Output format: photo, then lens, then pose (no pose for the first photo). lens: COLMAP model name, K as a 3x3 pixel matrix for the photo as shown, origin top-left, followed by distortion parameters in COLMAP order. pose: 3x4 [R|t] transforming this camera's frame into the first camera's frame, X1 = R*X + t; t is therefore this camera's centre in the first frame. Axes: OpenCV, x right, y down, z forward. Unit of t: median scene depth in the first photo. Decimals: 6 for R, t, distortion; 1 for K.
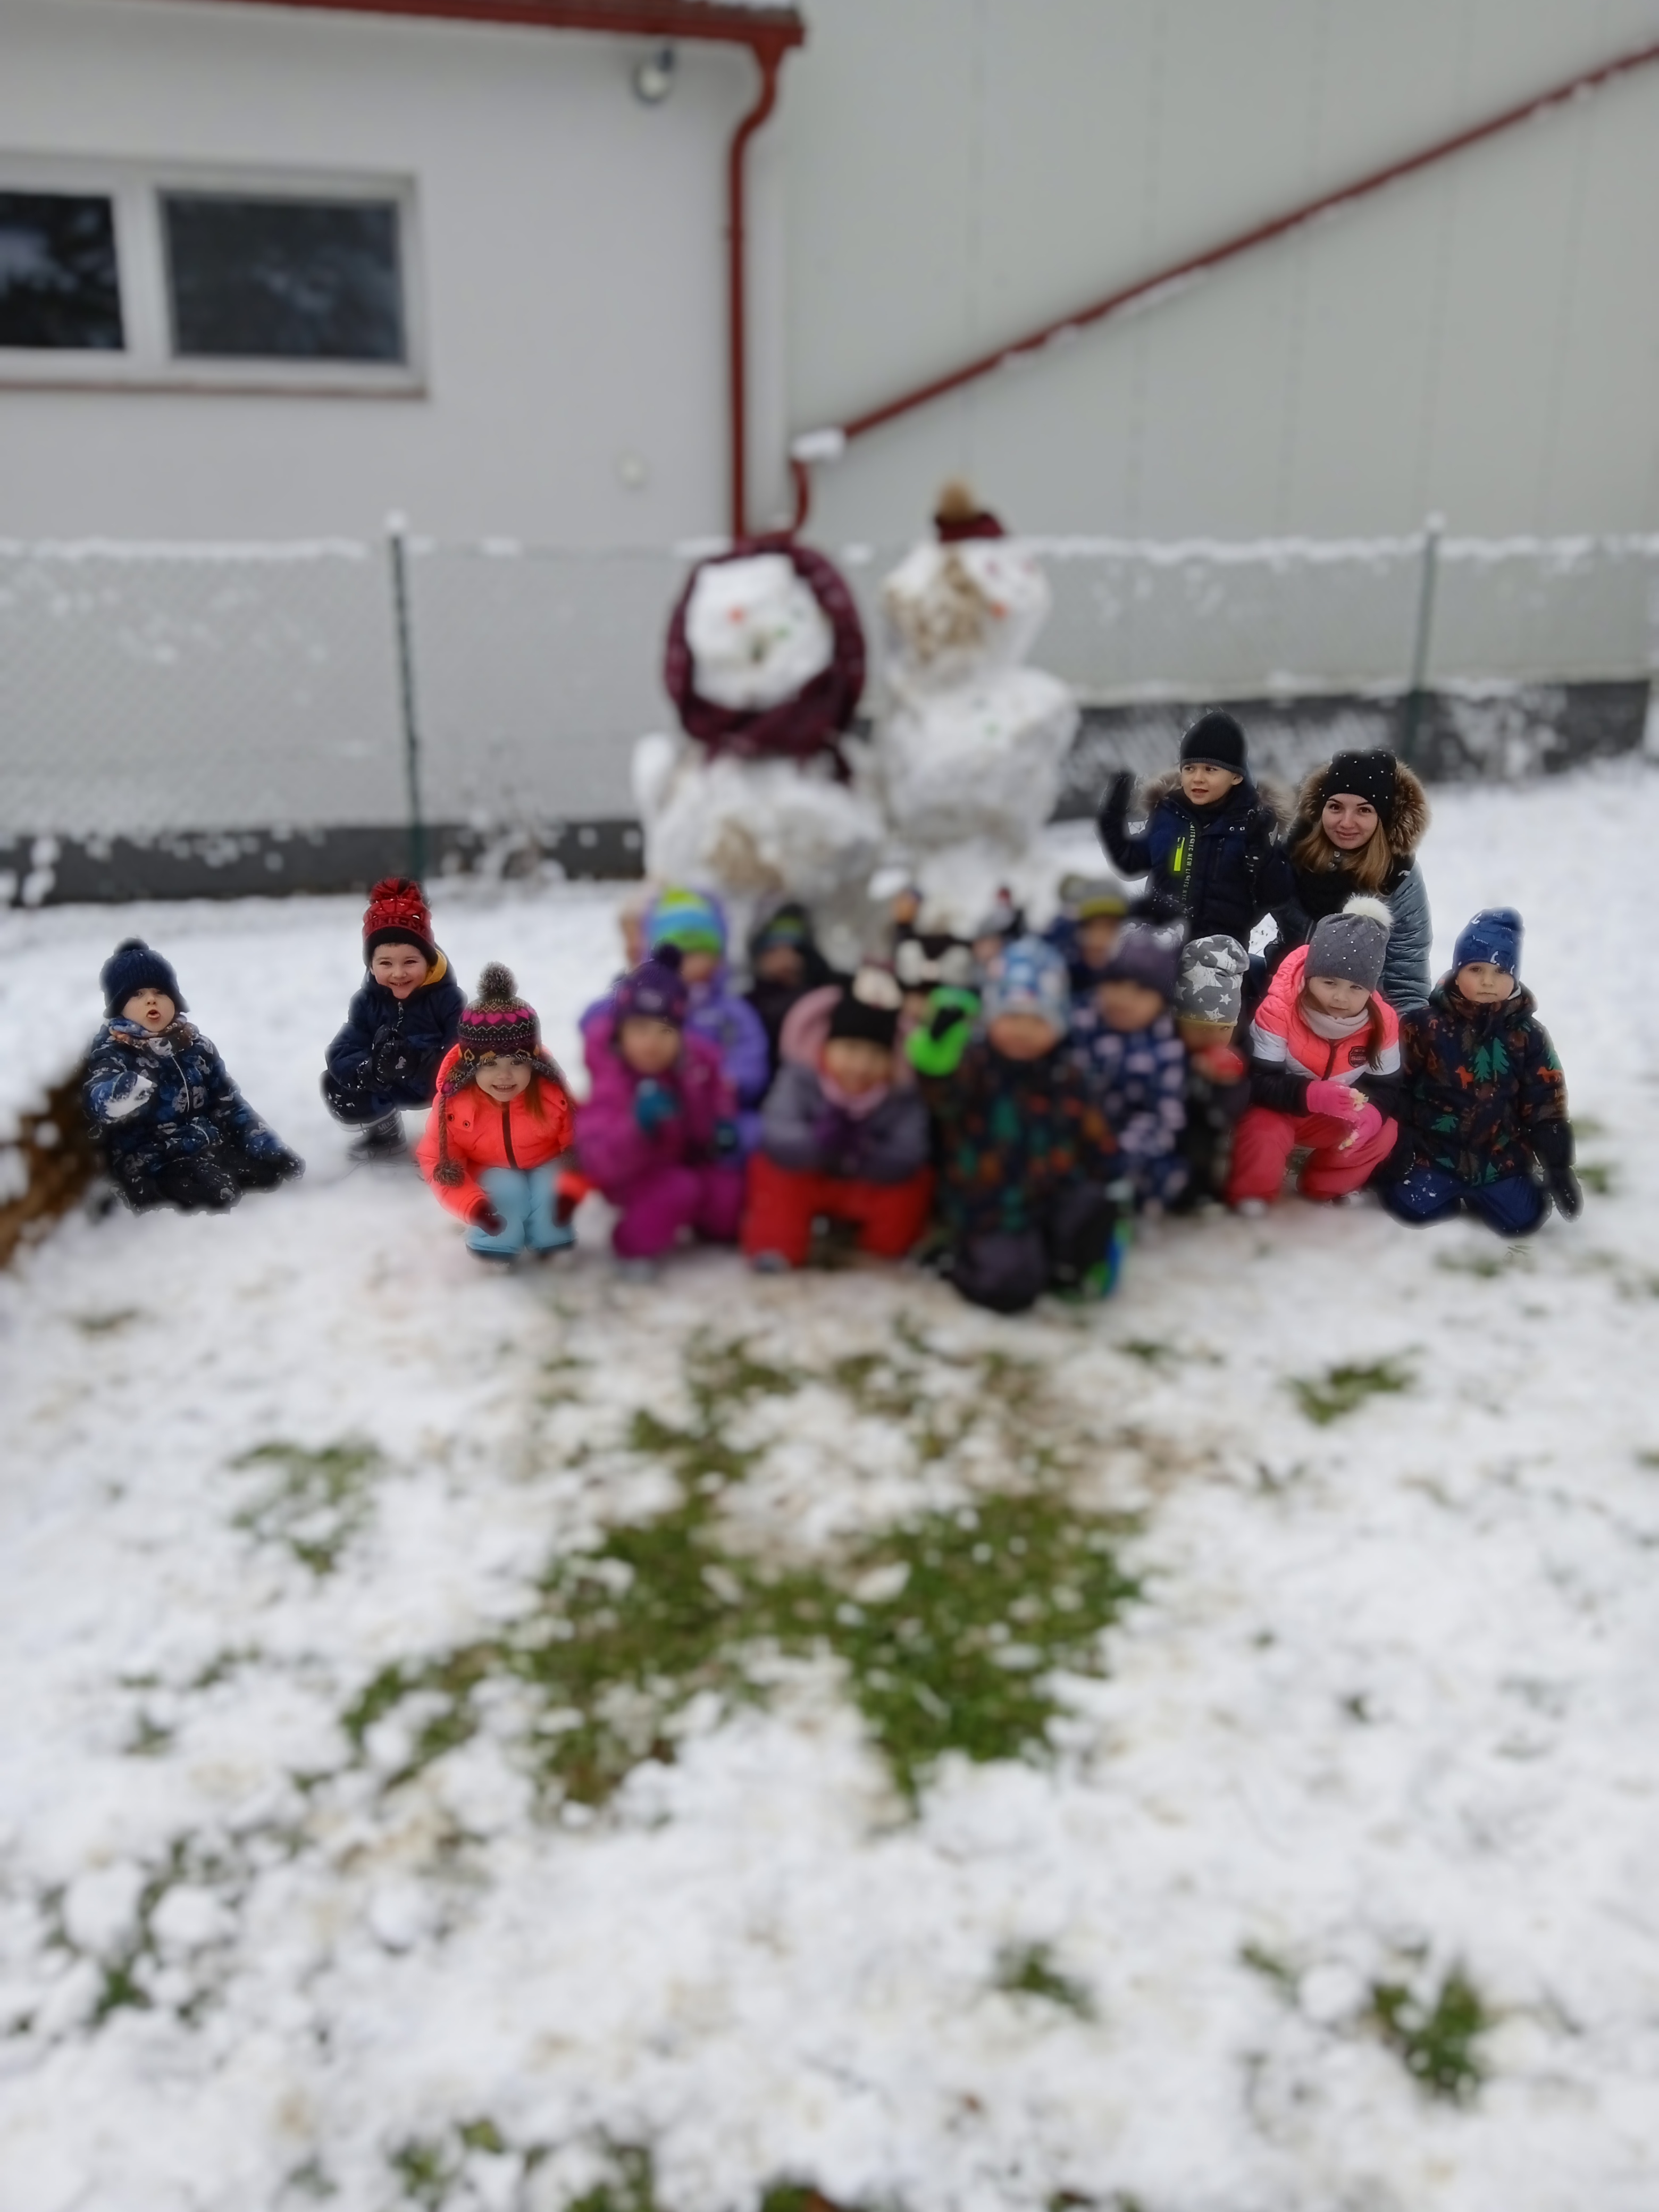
lens RADIAL K [[1798.6, 0, 828.4], [0, 1798.6, 1117.7], [0, 0, 1]] dist [0.133445, -0.245416]
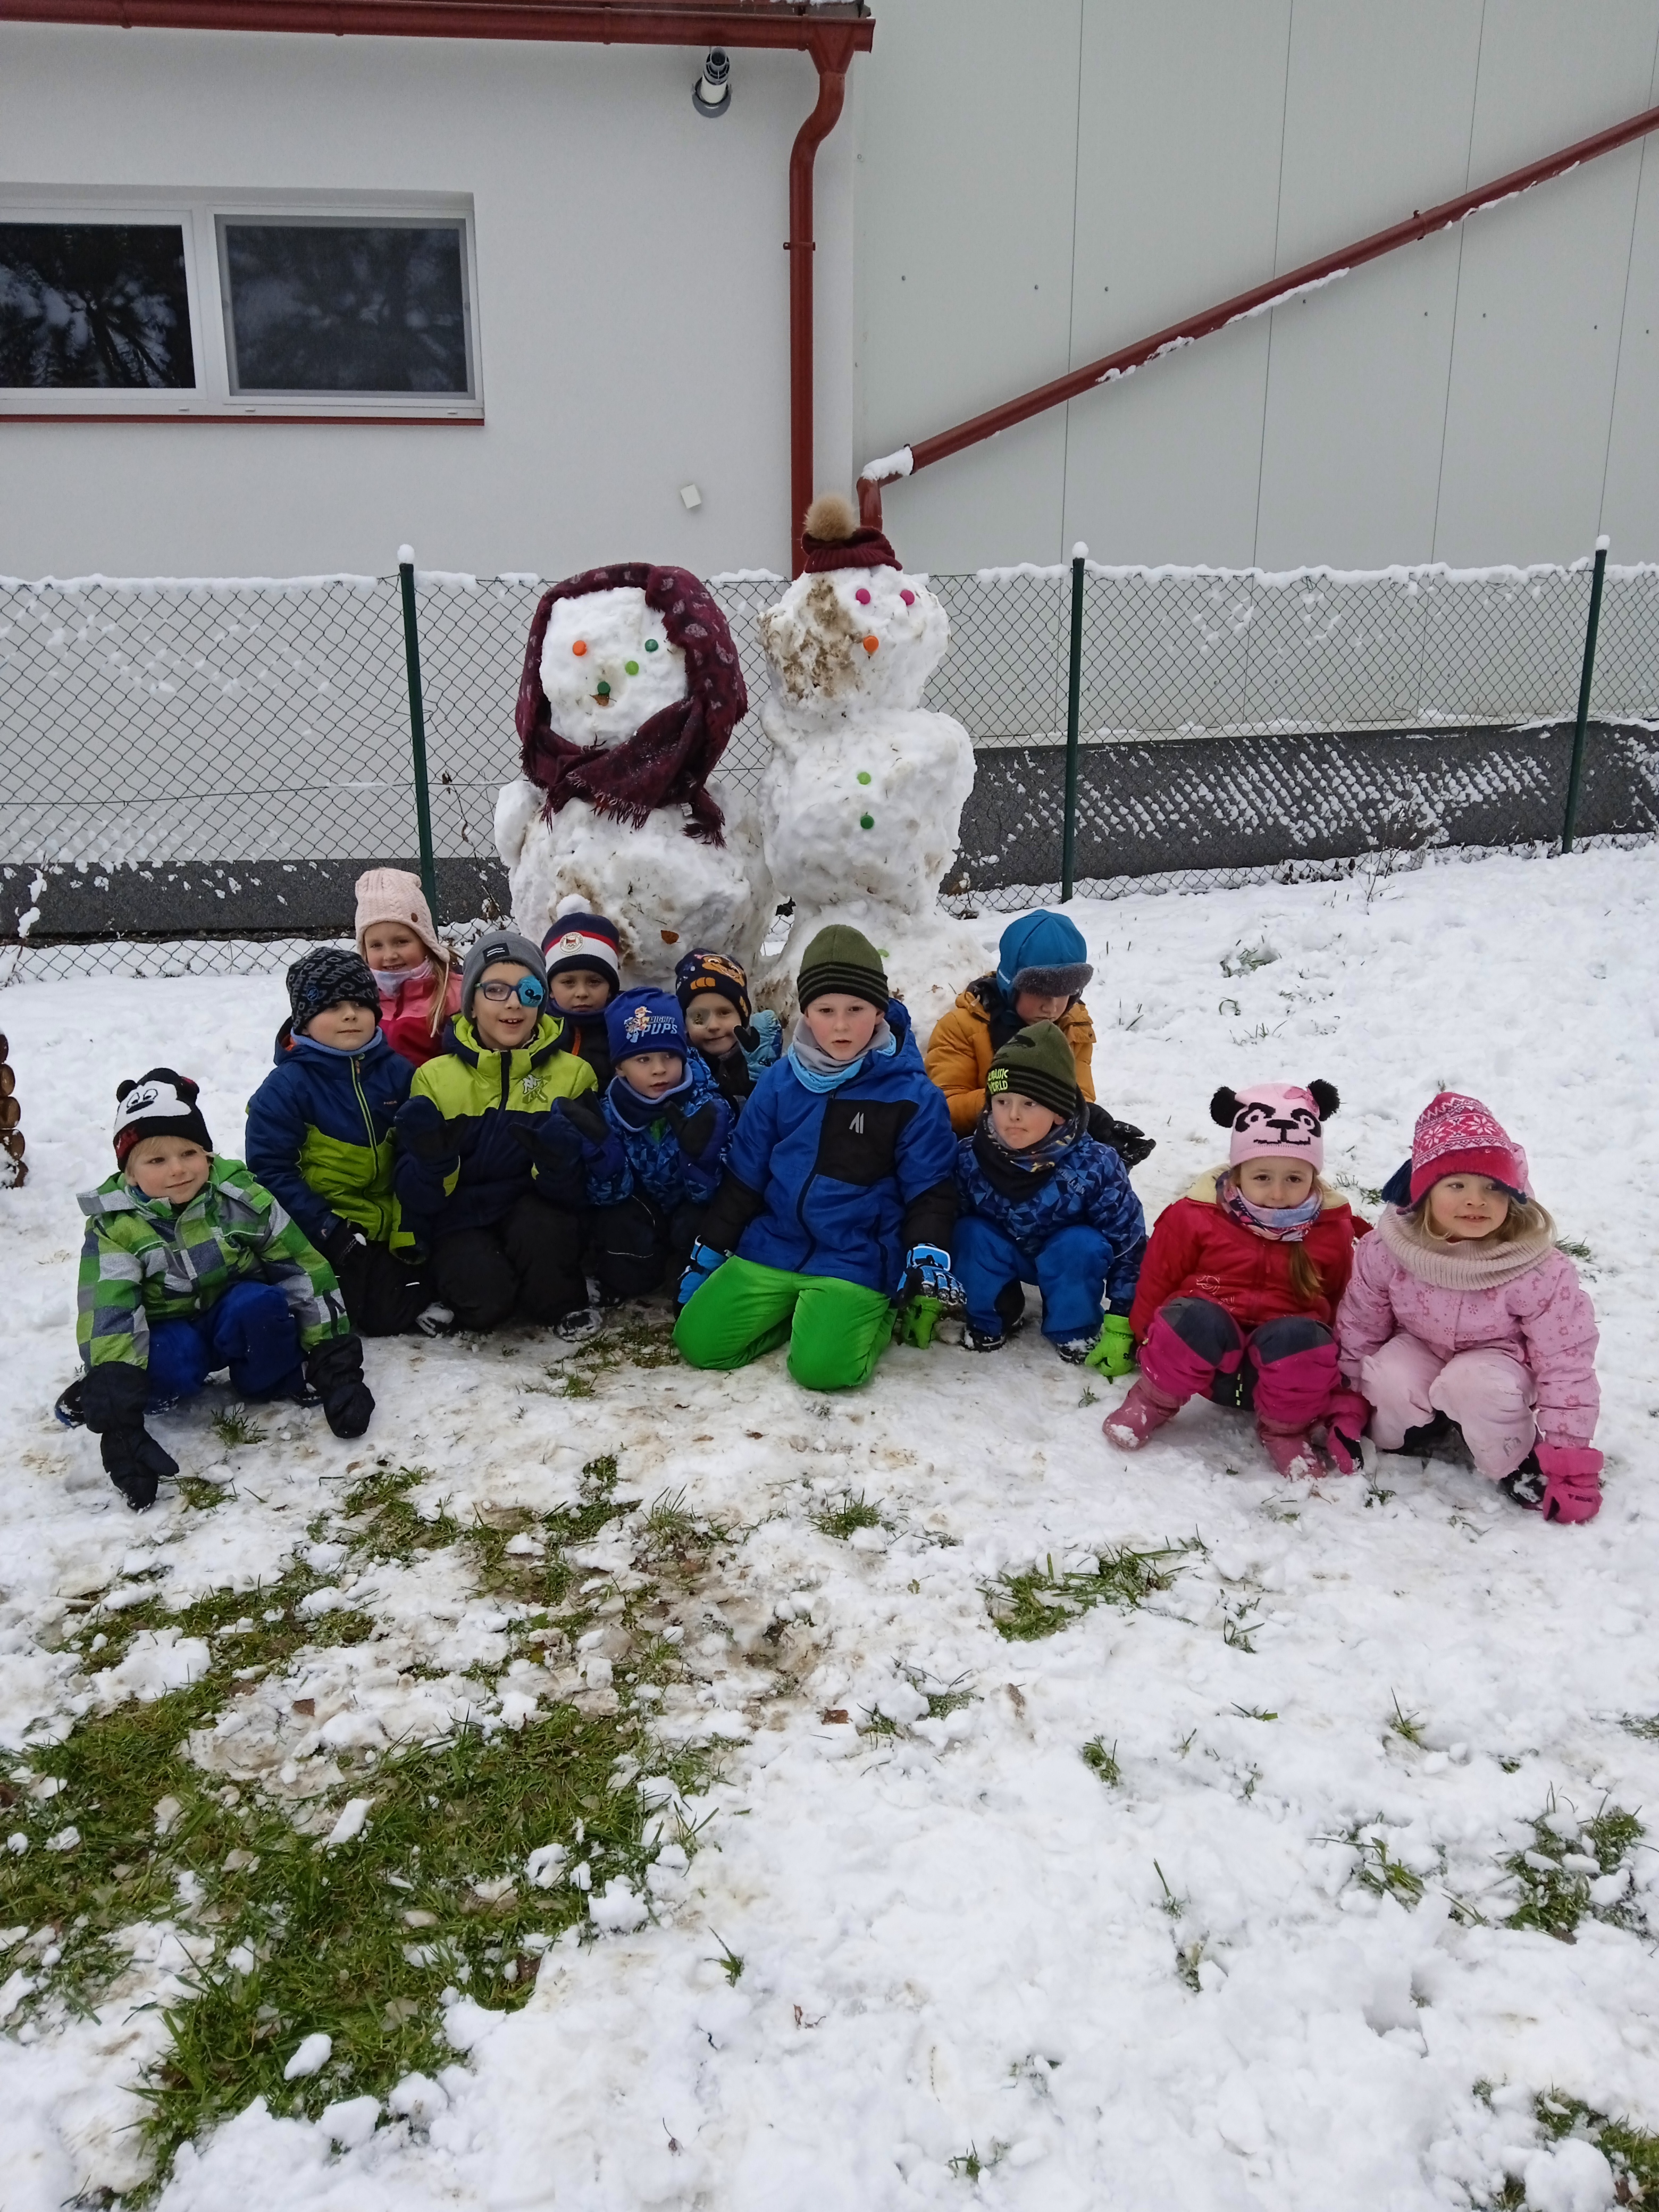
lens RADIAL K [[1789.1, 0, 833.4], [0, 1789.1, 1119.4], [0, 0, 1]] dist [0.112937, -0.203785]
pose [[0.988008, 0.036485, -0.150030, 0.326386], [-0.038198, 0.999234, -0.008548, -0.058855], [0.149604, 0.014176, 0.988644, 0.197688]]
